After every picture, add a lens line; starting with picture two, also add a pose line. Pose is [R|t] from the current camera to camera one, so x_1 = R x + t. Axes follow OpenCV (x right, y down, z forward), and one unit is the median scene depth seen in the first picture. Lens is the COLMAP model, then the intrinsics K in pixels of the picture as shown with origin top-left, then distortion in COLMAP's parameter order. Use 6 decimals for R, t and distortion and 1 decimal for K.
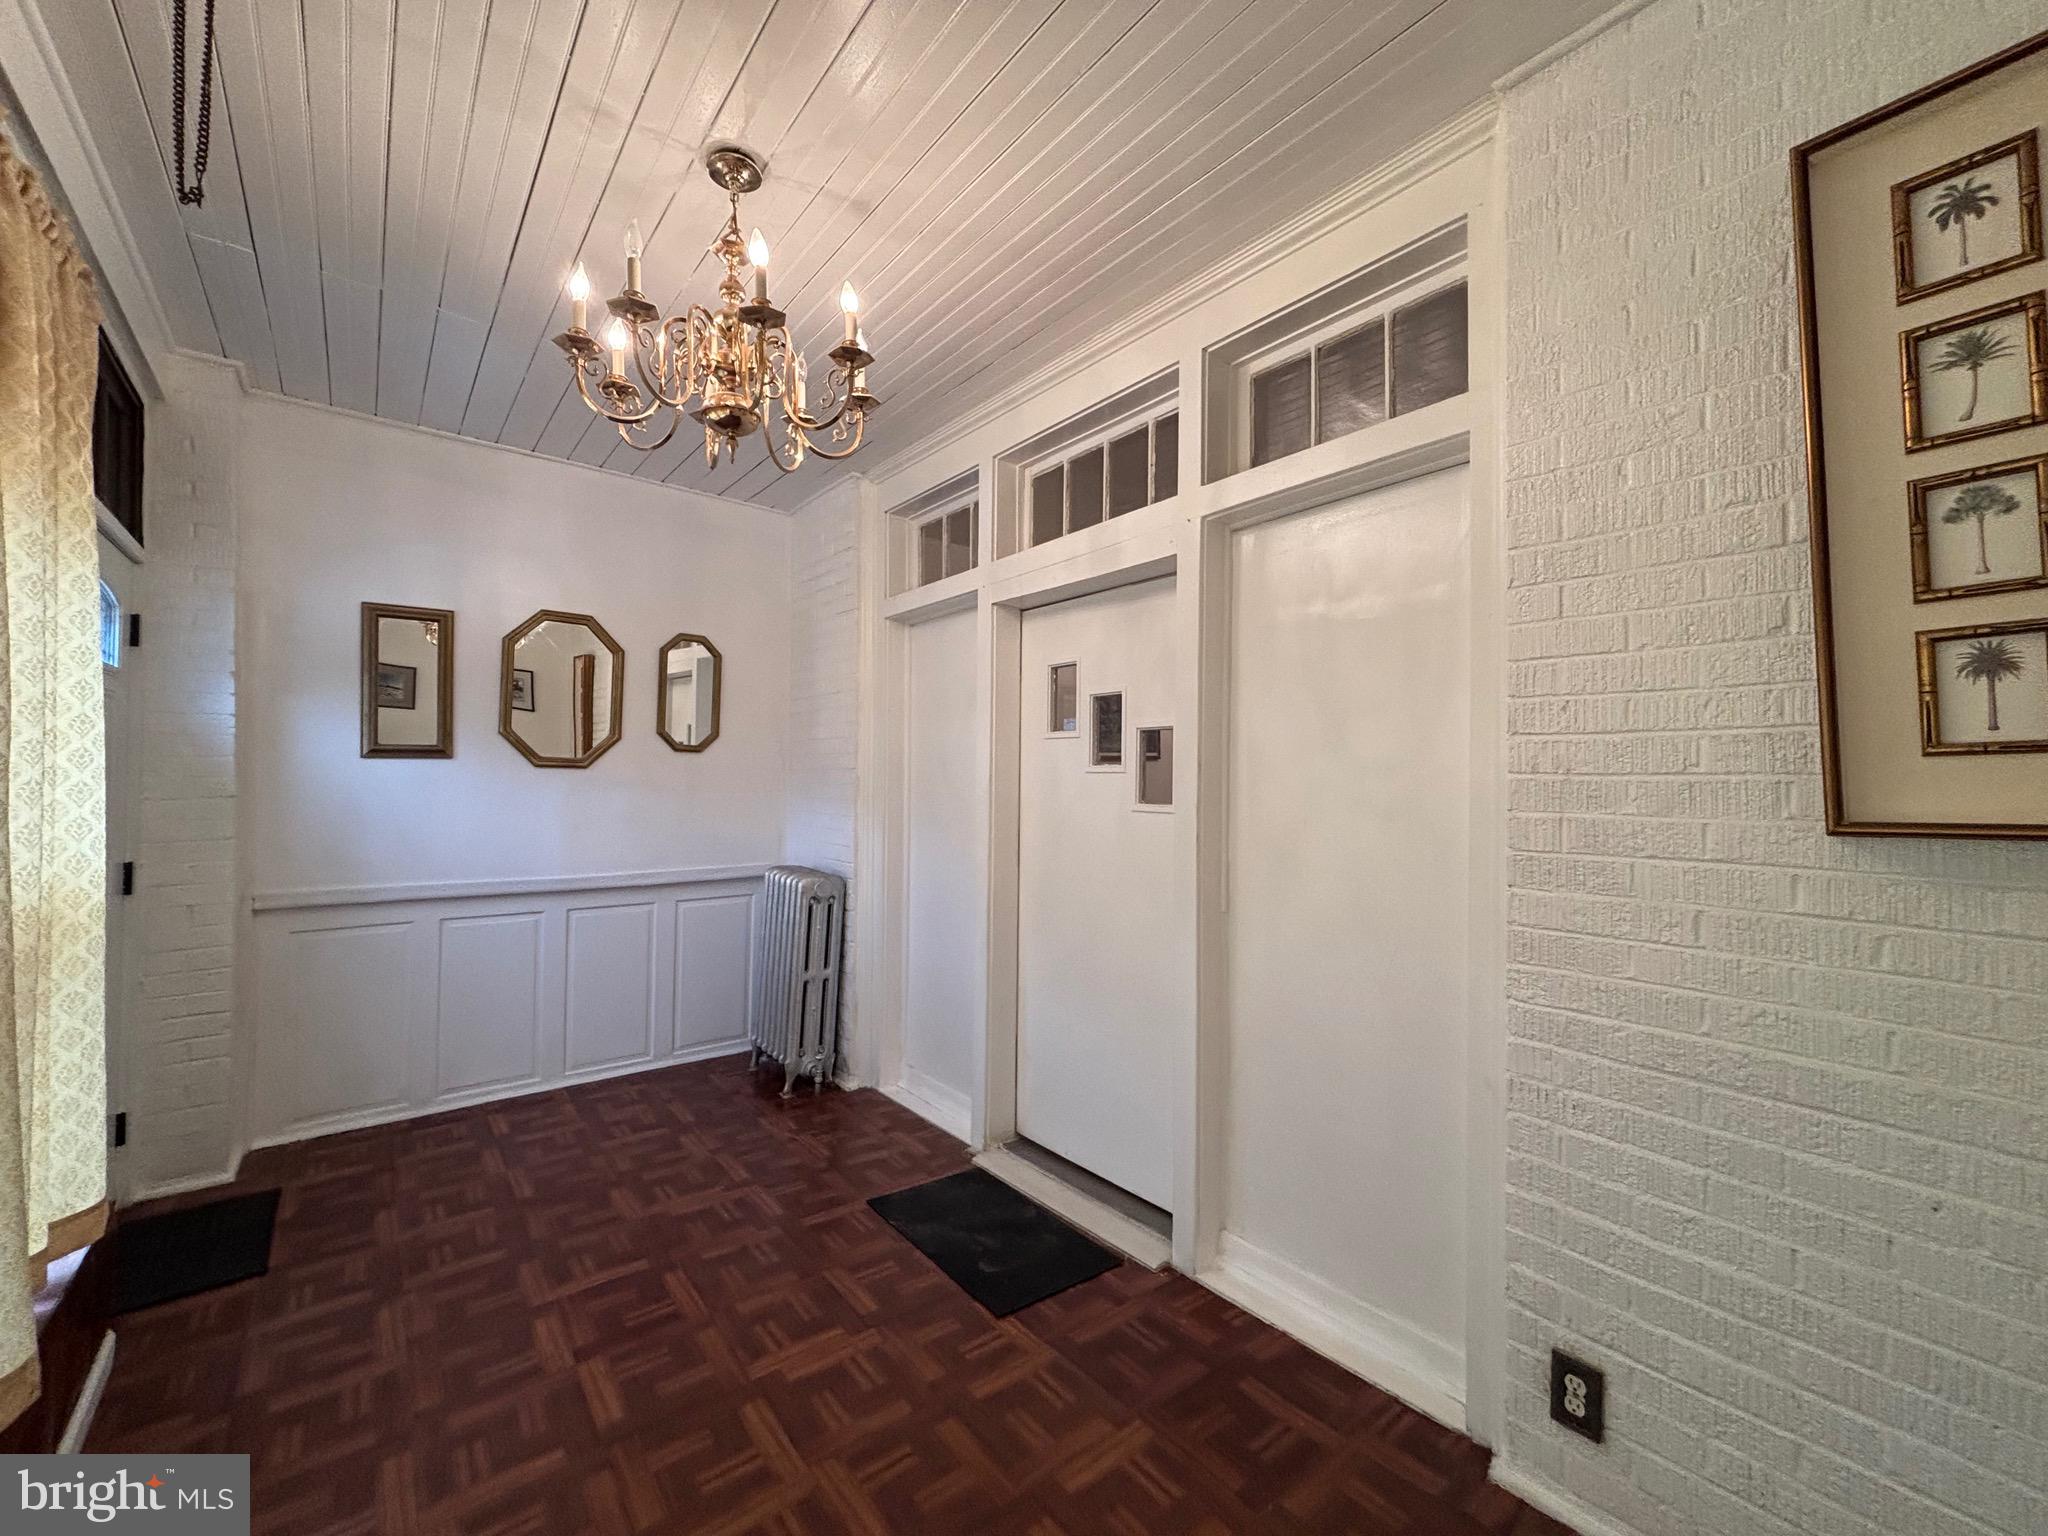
lens RADIAL K [[844.4, 0, 1025.6], [0, 844.4, 761.1], [0, 0, 1]] dist [0.017977, 0.000287]
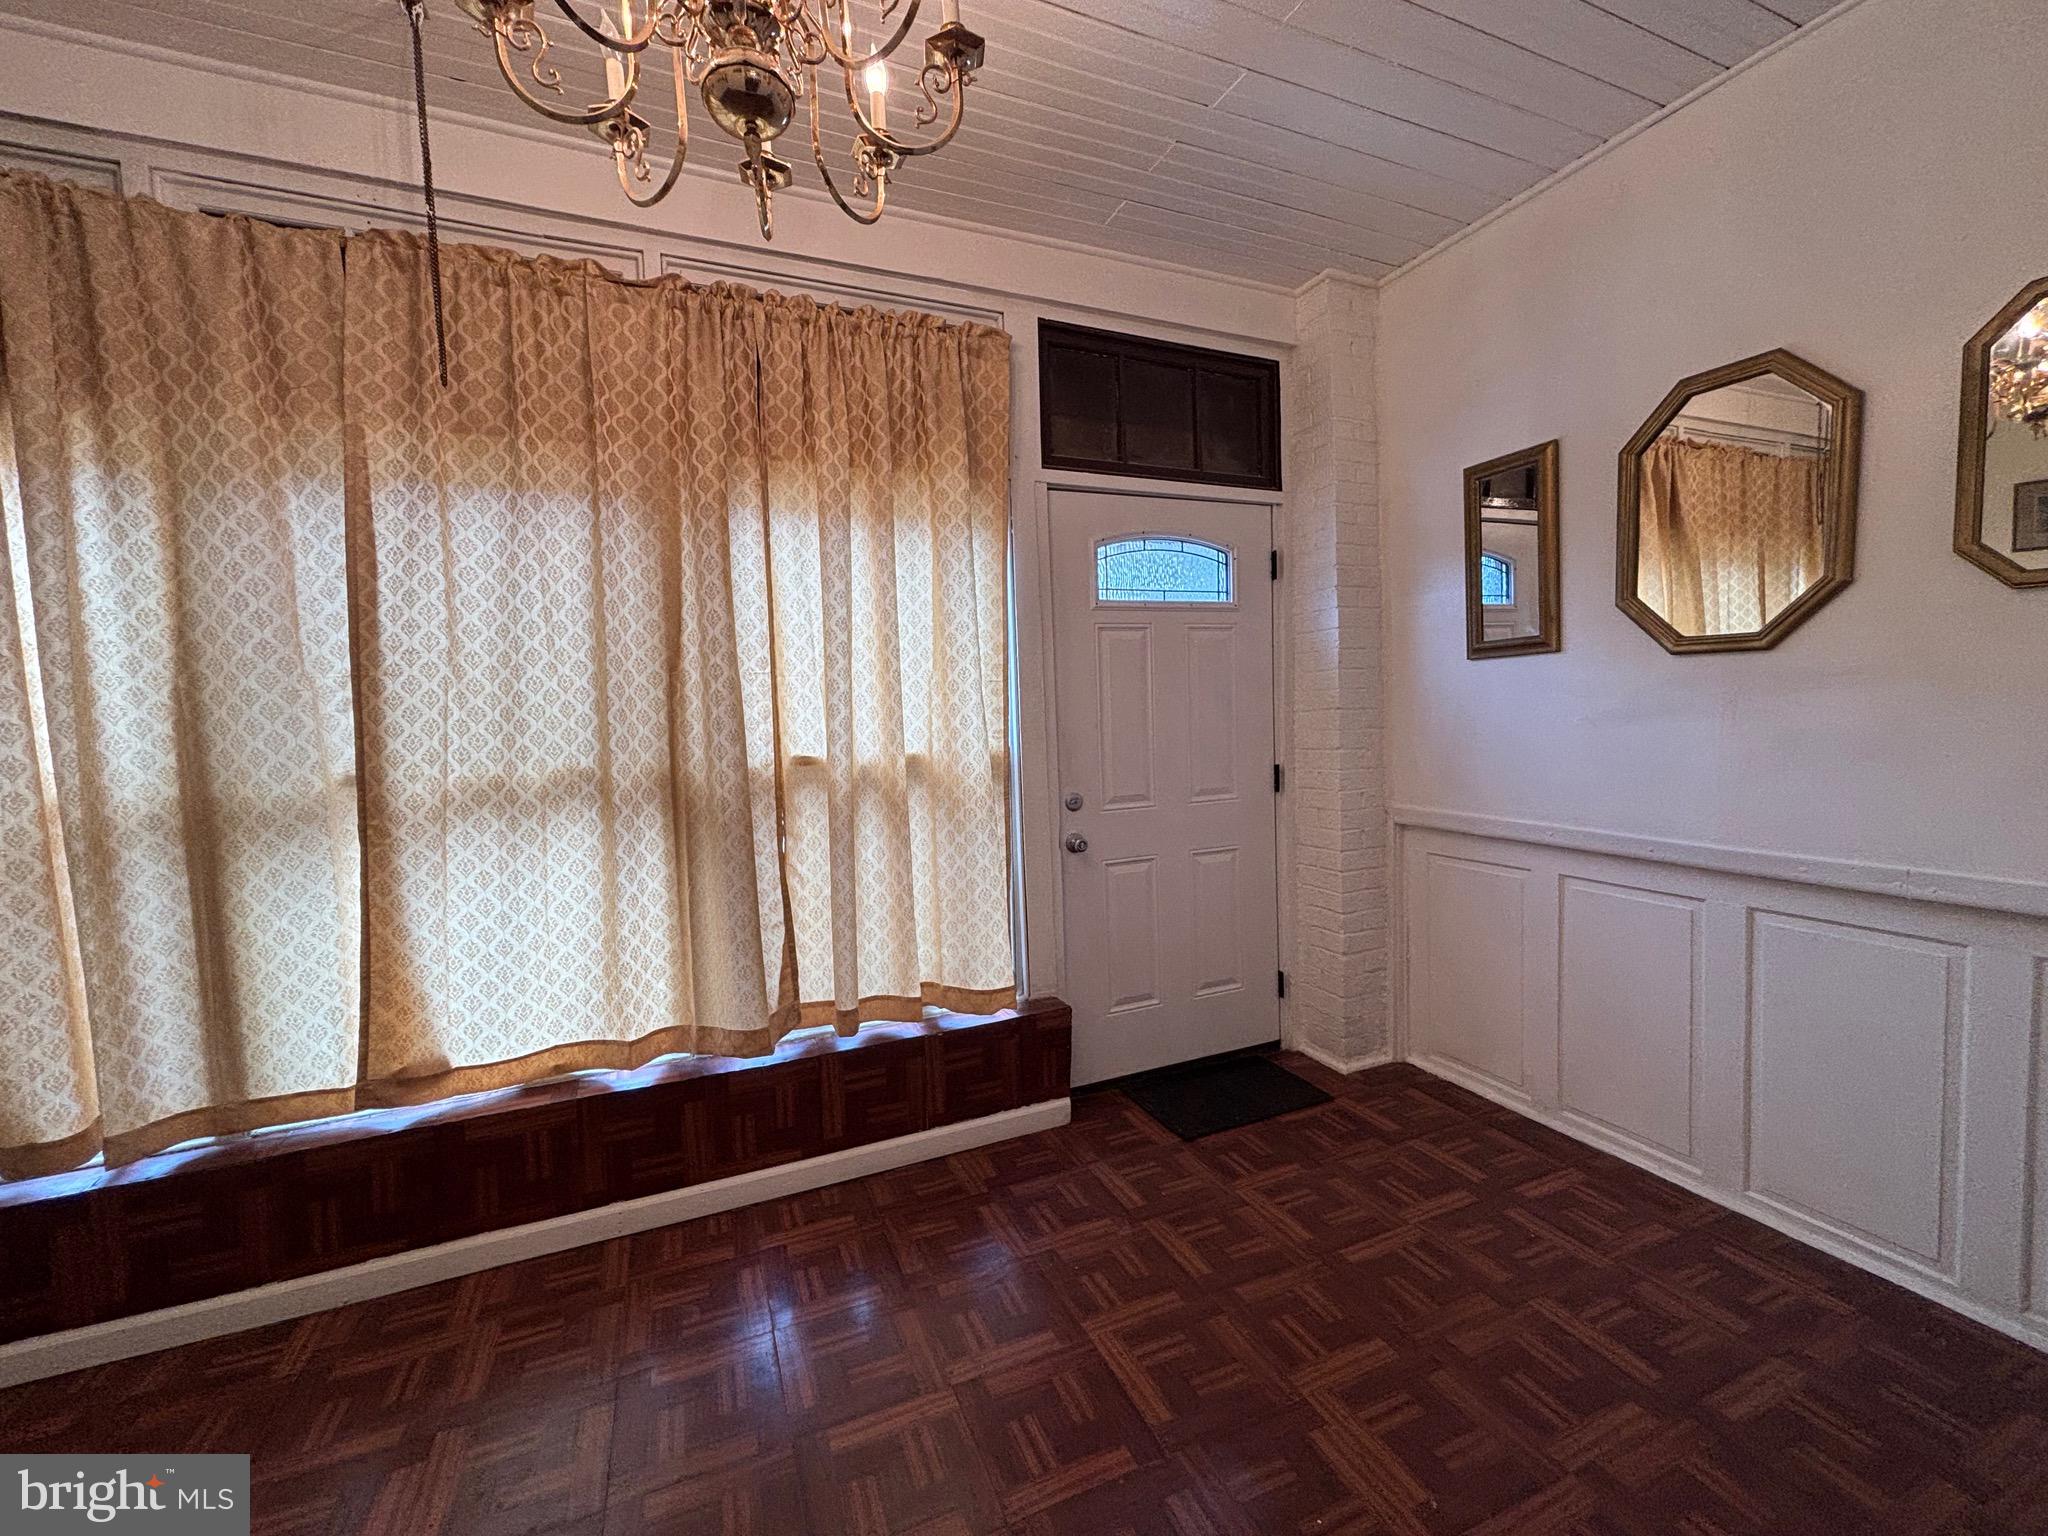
lens RADIAL K [[844.4, 0, 1025.6], [0, 844.4, 761.1], [0, 0, 1]] dist [0.017977, 0.000287]
pose [[-0.259711, 0.058654, -0.963903, 0.167292], [0.048218, 0.997696, 0.047719, 0.041653], [0.964482, -0.034084, -0.261941, 0.977525]]
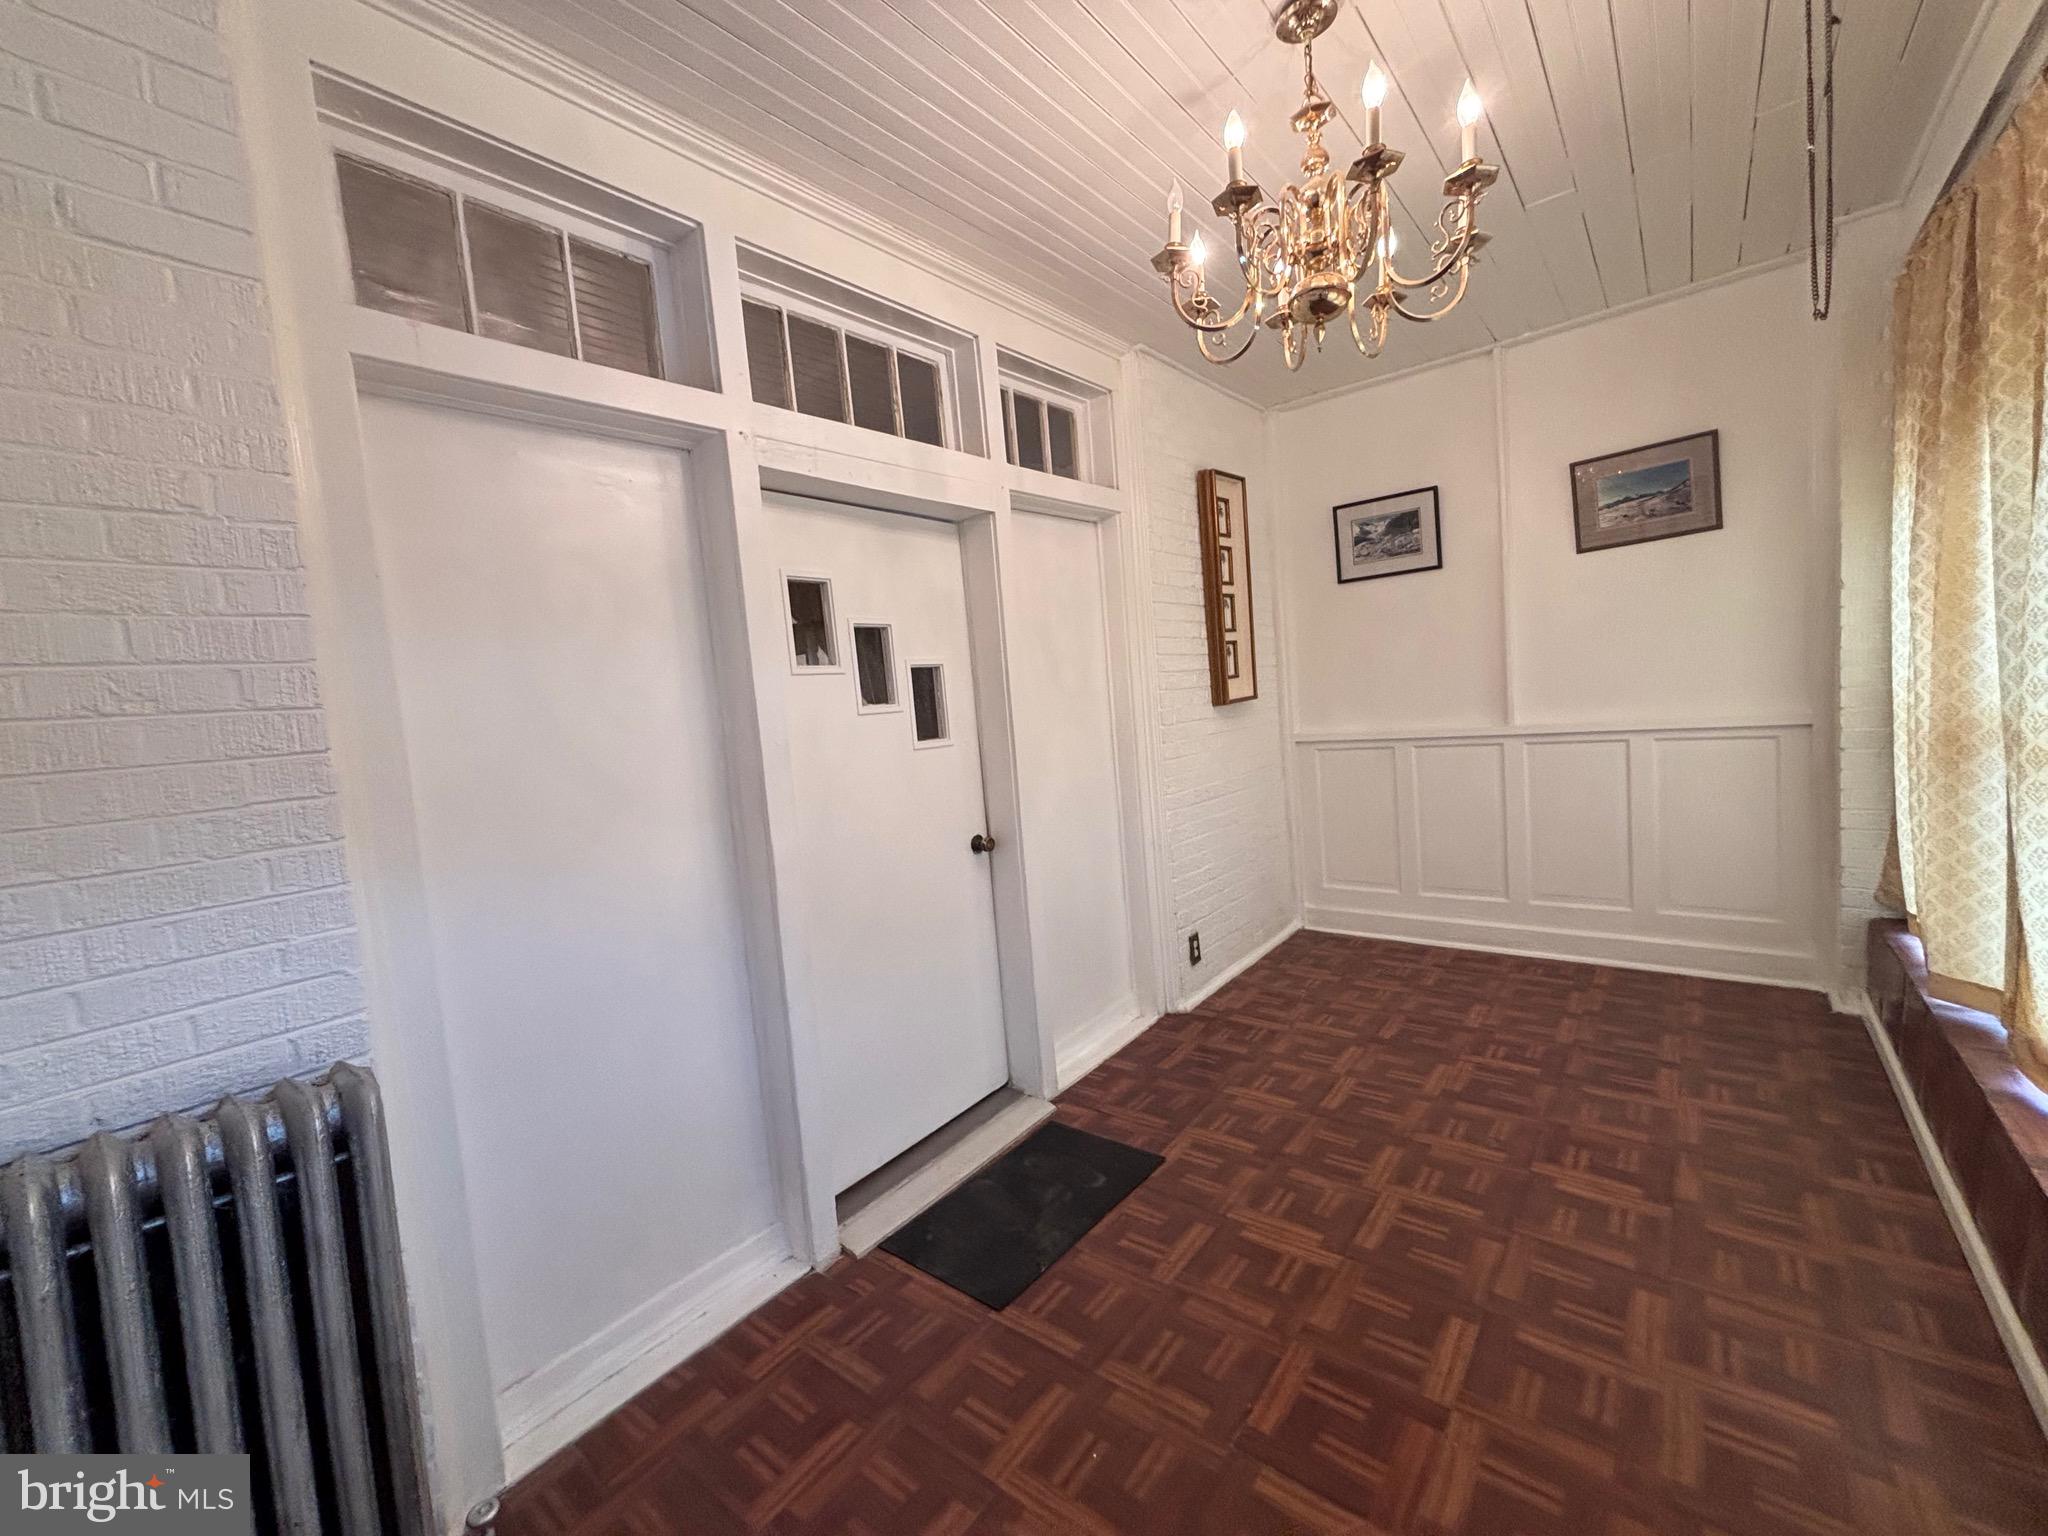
lens RADIAL K [[829.5, 0, 1021.1], [0, 829.5, 763.6], [0, 0, 1]] dist [-0.000608, 0.000395]
pose [[-0.215181, -0.062666, 0.974561, -0.869104], [0.059284, 0.995260, 0.077087, 0.008333], [-0.974773, 0.074364, -0.210446, 1.131938]]
